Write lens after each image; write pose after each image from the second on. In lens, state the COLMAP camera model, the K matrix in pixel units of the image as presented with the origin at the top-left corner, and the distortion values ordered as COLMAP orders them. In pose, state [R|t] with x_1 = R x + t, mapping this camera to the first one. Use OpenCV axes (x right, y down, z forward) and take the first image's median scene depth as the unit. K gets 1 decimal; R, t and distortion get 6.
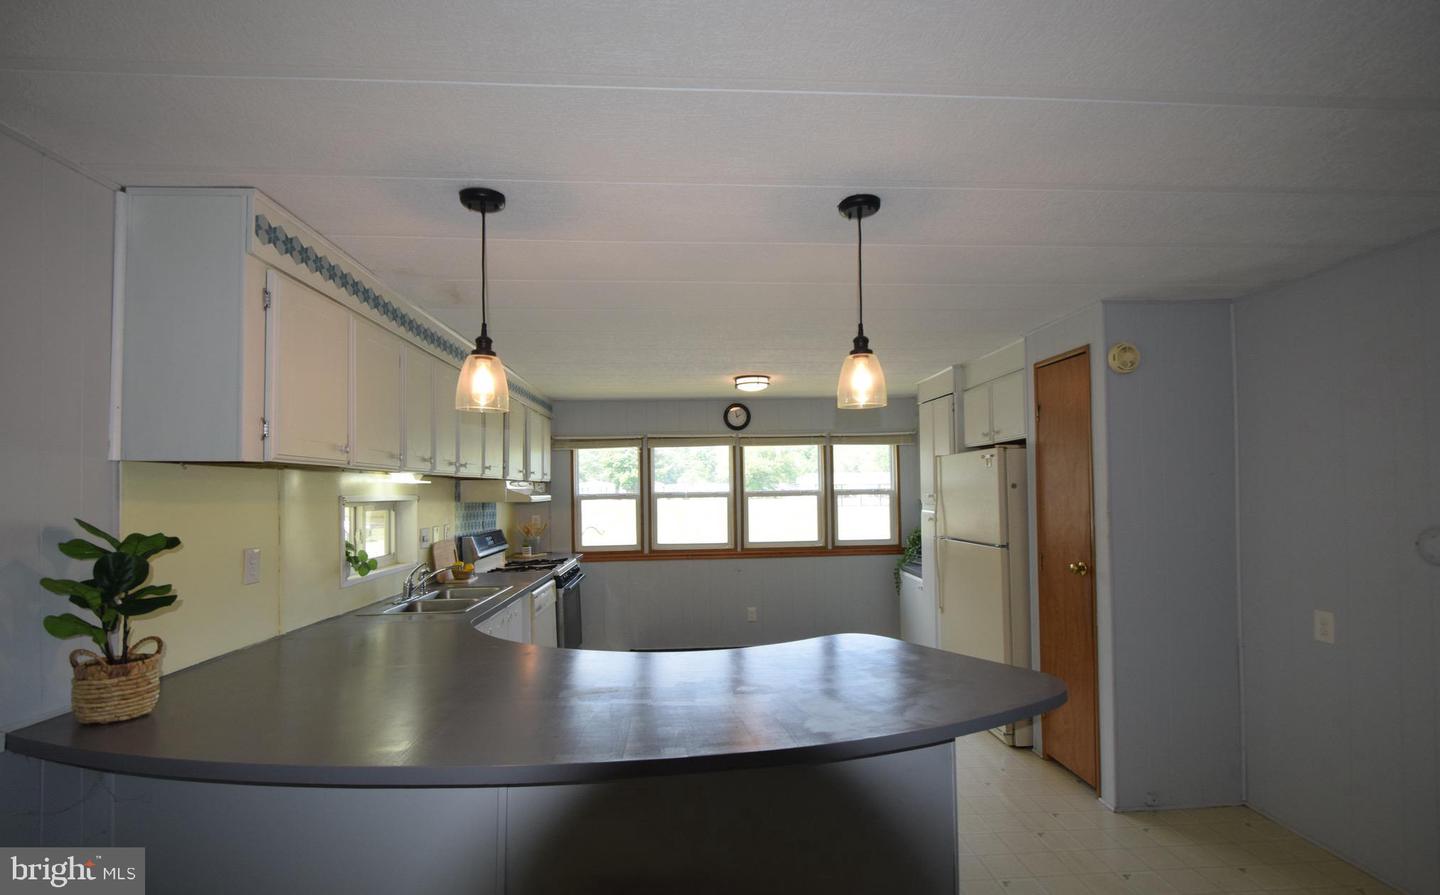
lens RADIAL K [[637.1, 0, 723.6], [0, 637.1, 474.1], [0, 0, 1]] dist [-0.005221, -0.001035]
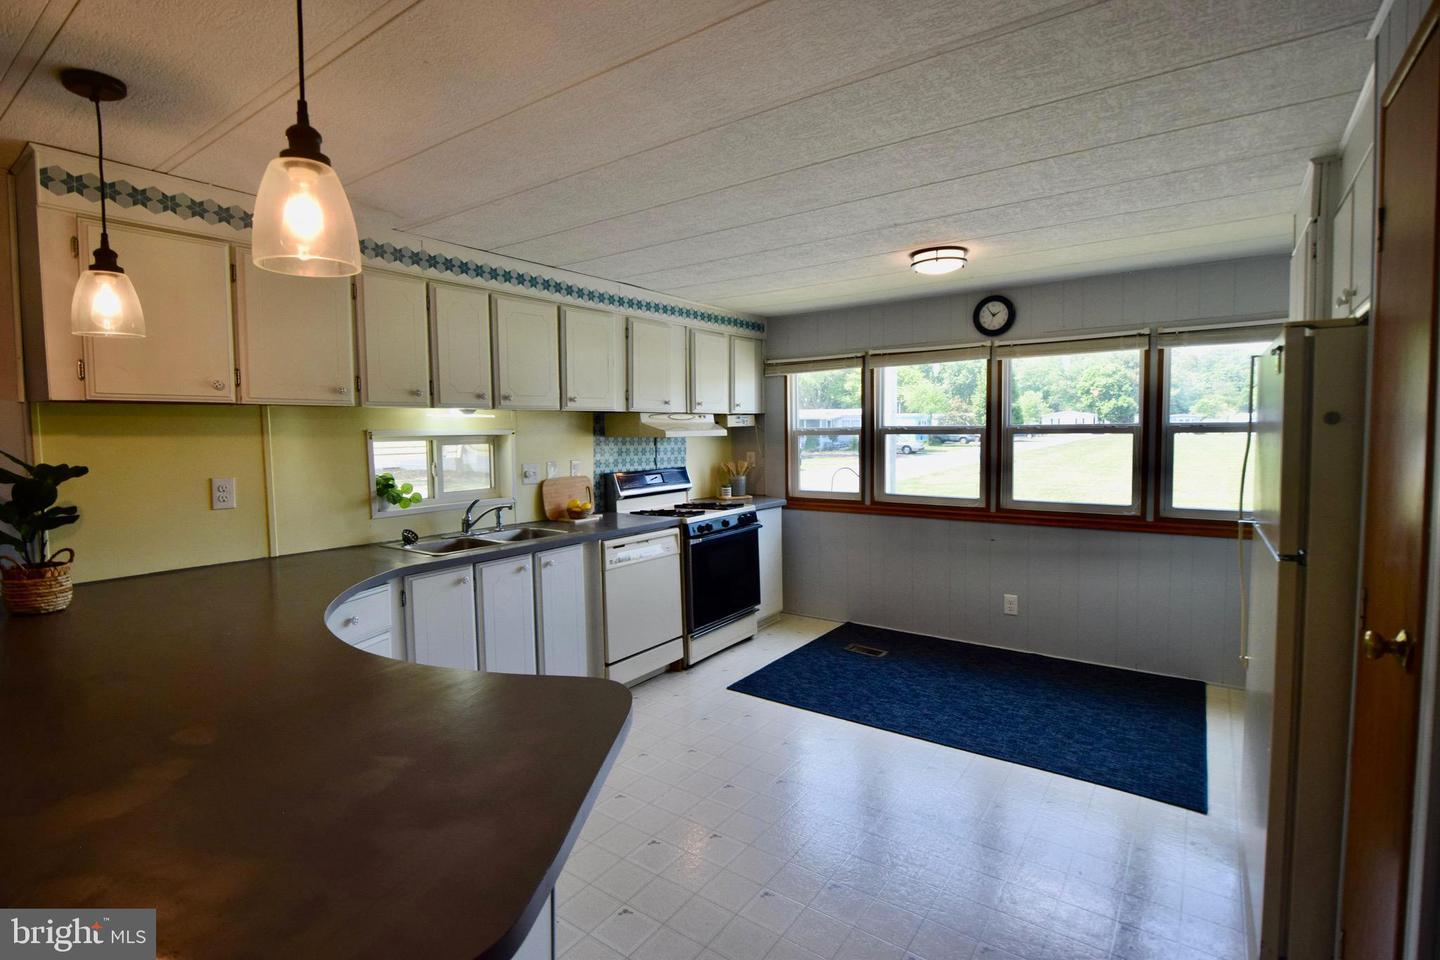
lens RADIAL K [[678.0, 0, 712.0], [0, 678.0, 466.2], [0, 0, 1]] dist [-0.006778, -0.000091]
pose [[0.768468, 0.041789, -0.638523, 0.302904], [0.016300, 0.996263, 0.084820, 0.004264], [0.639681, -0.075589, 0.764915, 0.287770]]
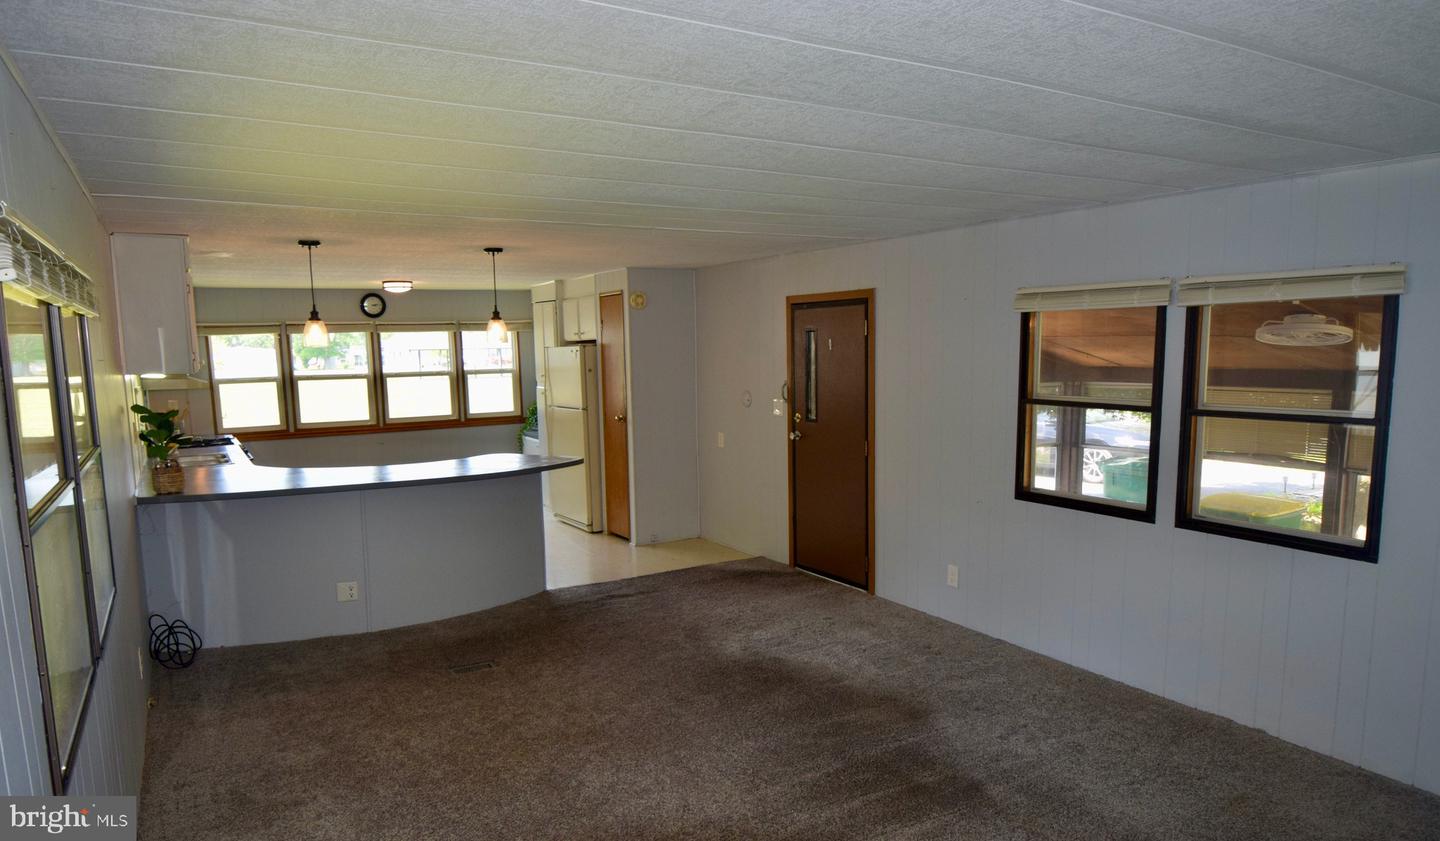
lens RADIAL K [[896.6, 0, 703.6], [0, 896.6, 467.8], [0, 0, 1]] dist [0.010133, 0.001924]
pose [[0.895009, -0.065398, 0.441229, -0.201545], [-0.001522, 0.988740, 0.149637, -0.053589], [-0.446046, -0.134598, 0.884831, -0.790697]]
